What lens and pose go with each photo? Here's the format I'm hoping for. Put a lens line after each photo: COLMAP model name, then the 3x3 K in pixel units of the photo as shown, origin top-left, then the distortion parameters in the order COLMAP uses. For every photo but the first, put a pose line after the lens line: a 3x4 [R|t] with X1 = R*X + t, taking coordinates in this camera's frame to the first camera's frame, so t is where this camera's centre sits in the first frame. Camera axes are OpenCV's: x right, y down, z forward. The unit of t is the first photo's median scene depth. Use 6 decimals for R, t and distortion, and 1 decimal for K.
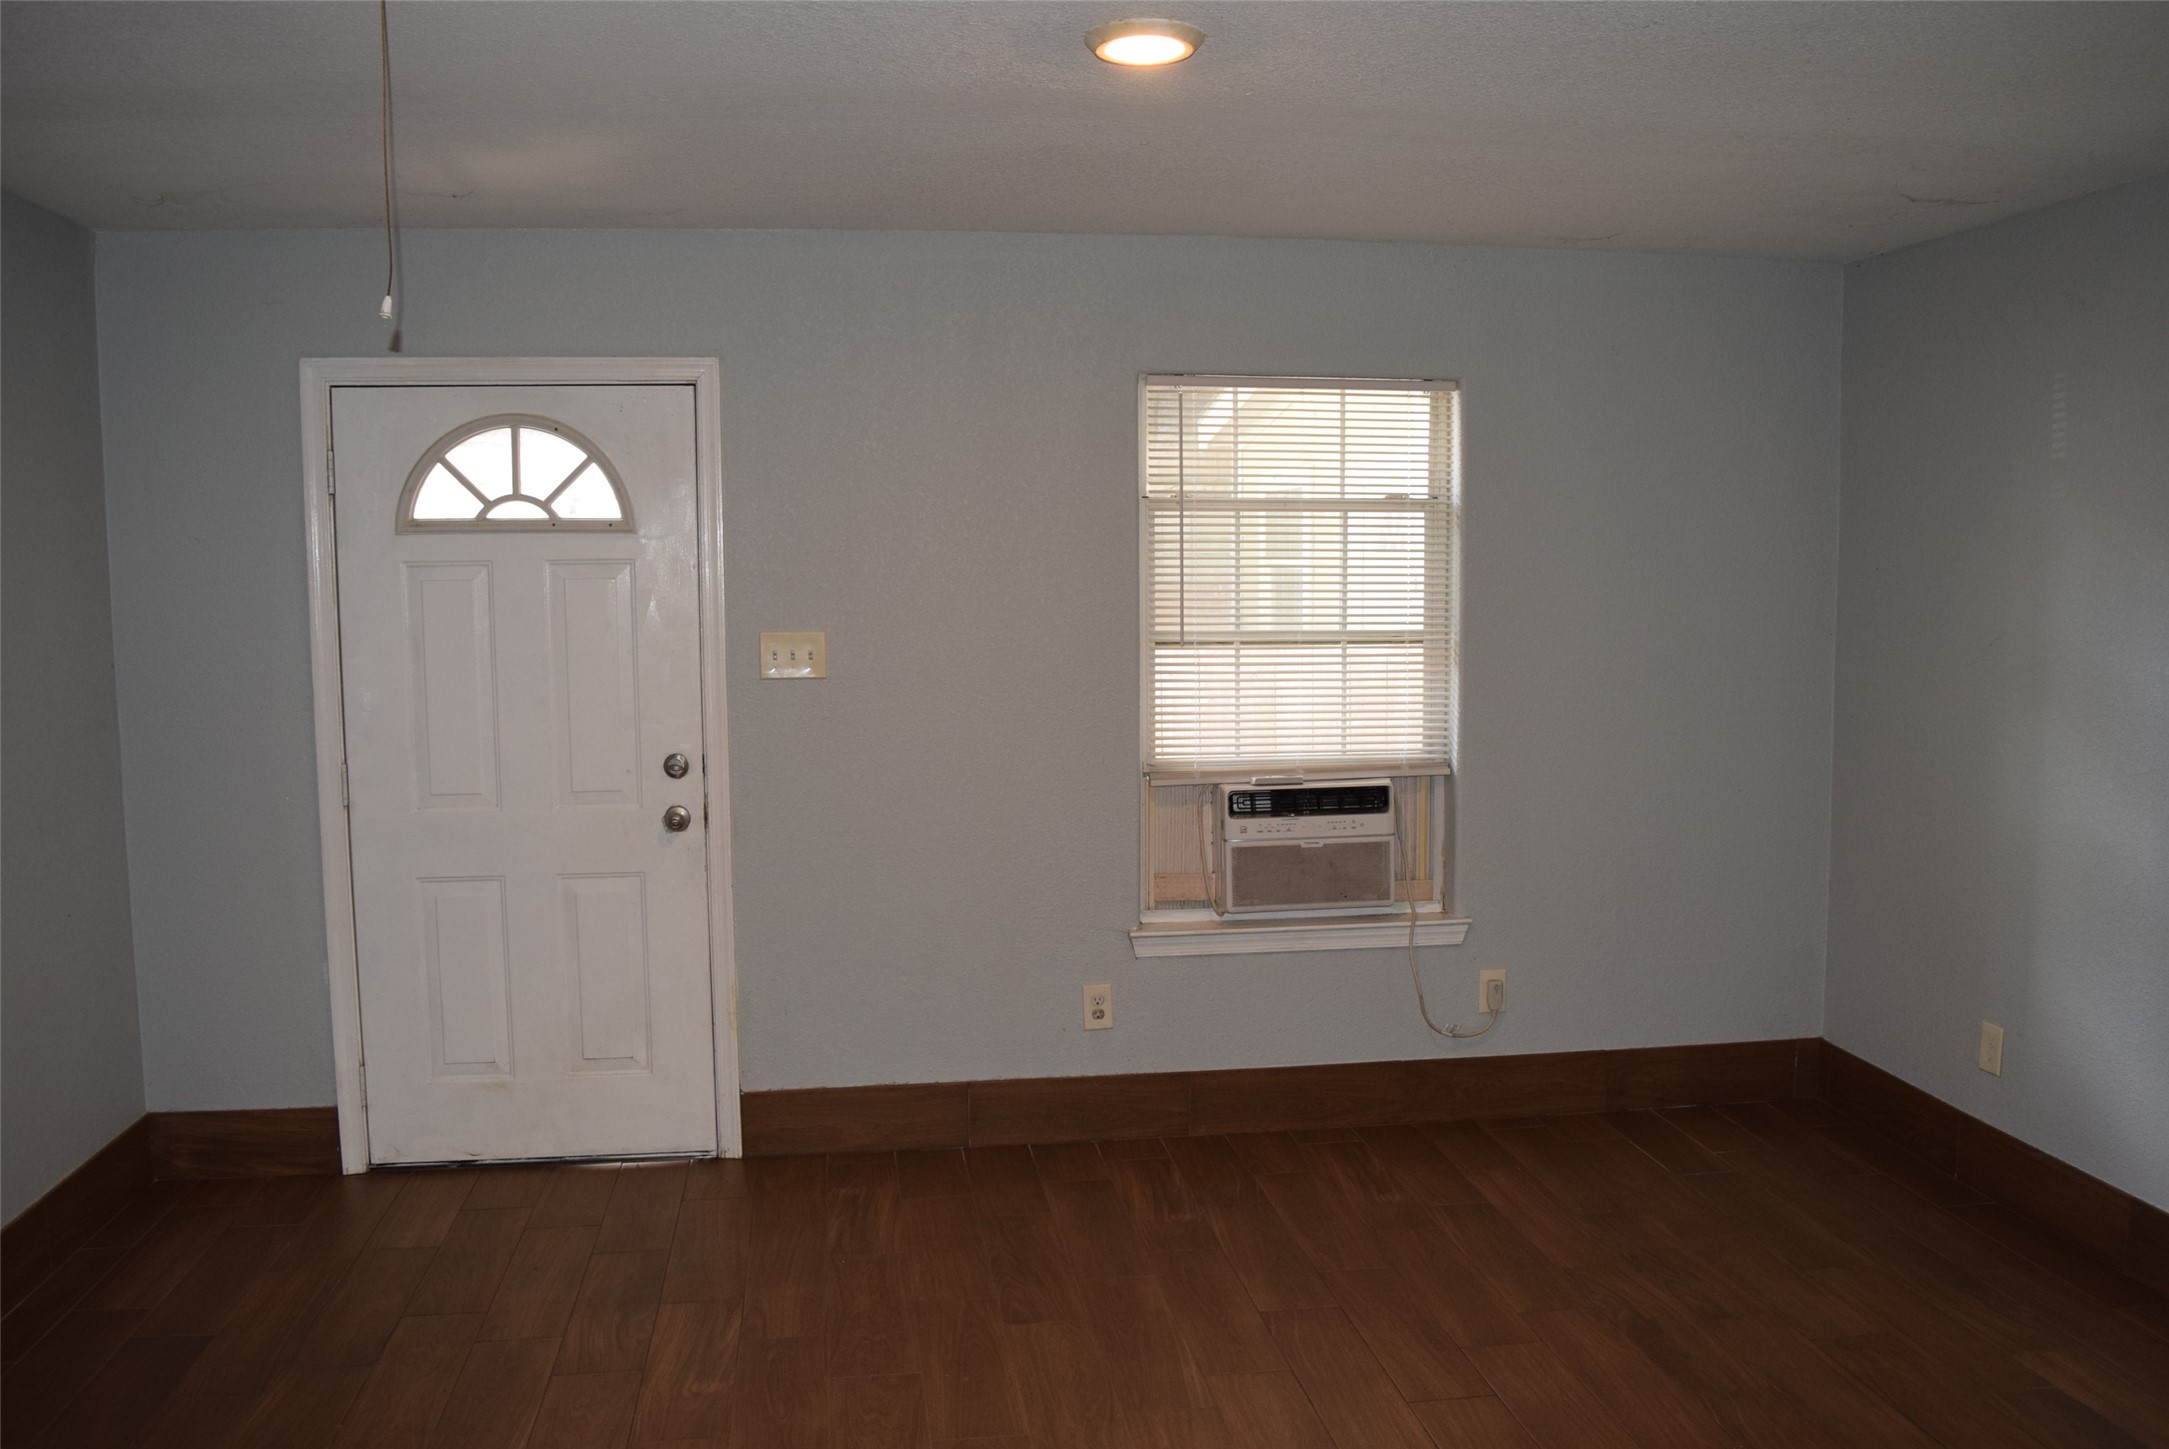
lens RADIAL K [[1781.6, 0, 1084.5], [0, 1781.6, 724.5], [0, 0, 1]] dist [0.001829, 0.004896]
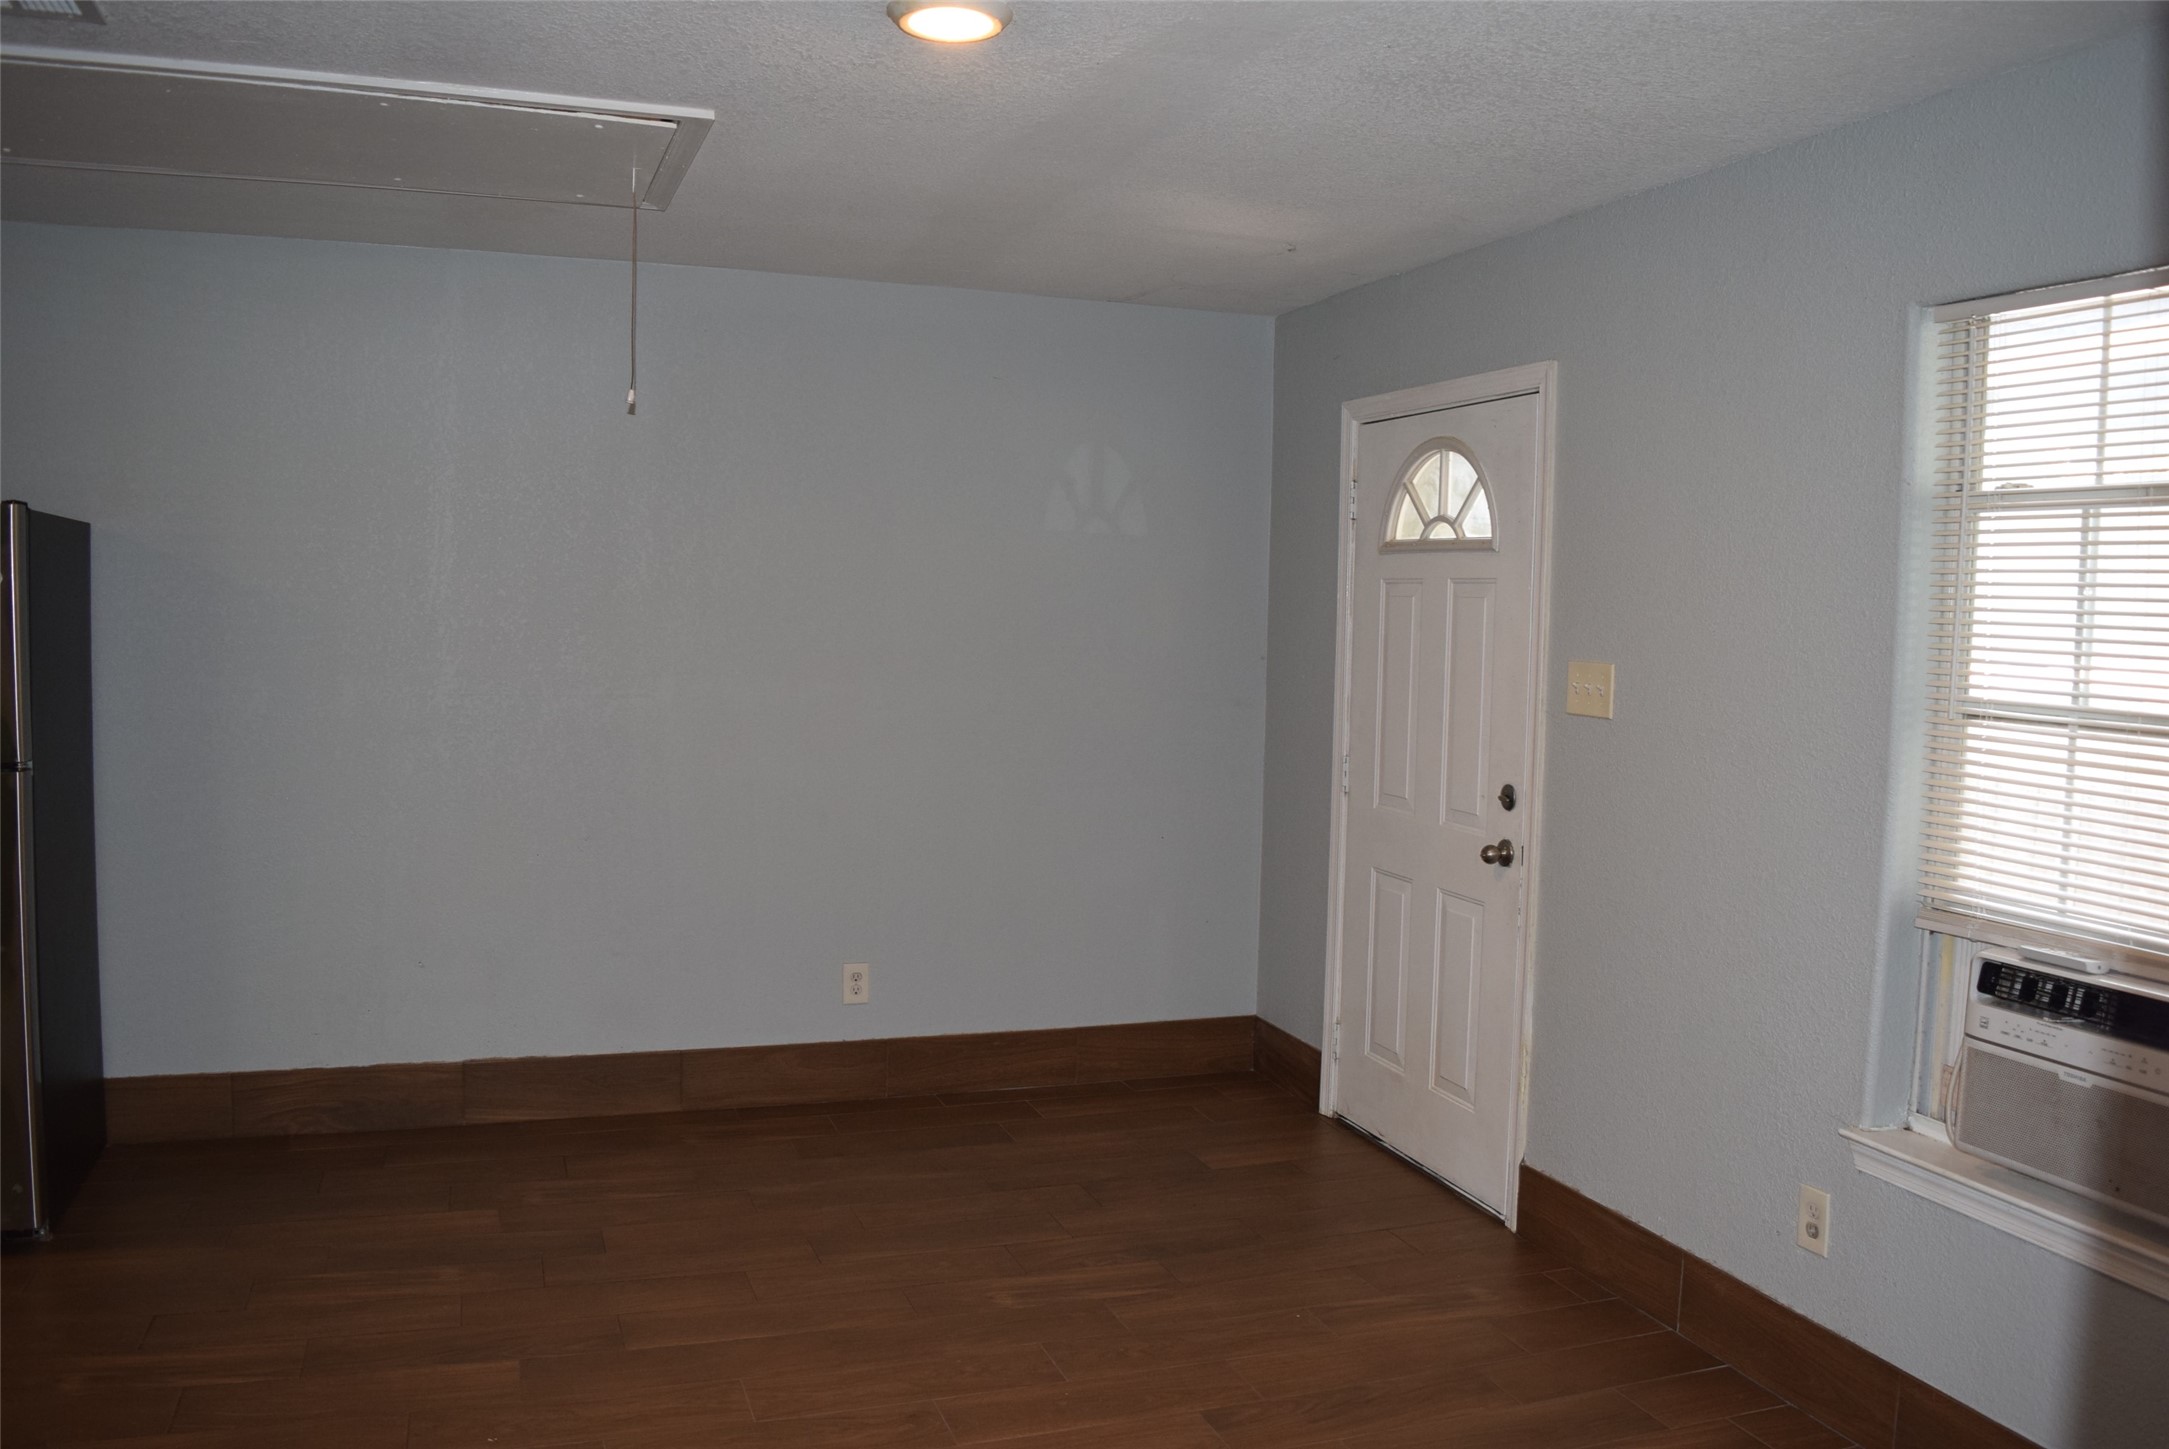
lens RADIAL K [[1781.6, 0, 1084.5], [0, 1781.6, 724.5], [0, 0, 1]] dist [0.001829, 0.004896]
pose [[0.218573, 0.087129, -0.971923, 0.639450], [-0.118114, 0.991045, 0.062281, -0.047575], [0.968646, 0.101185, 0.226907, 0.564661]]
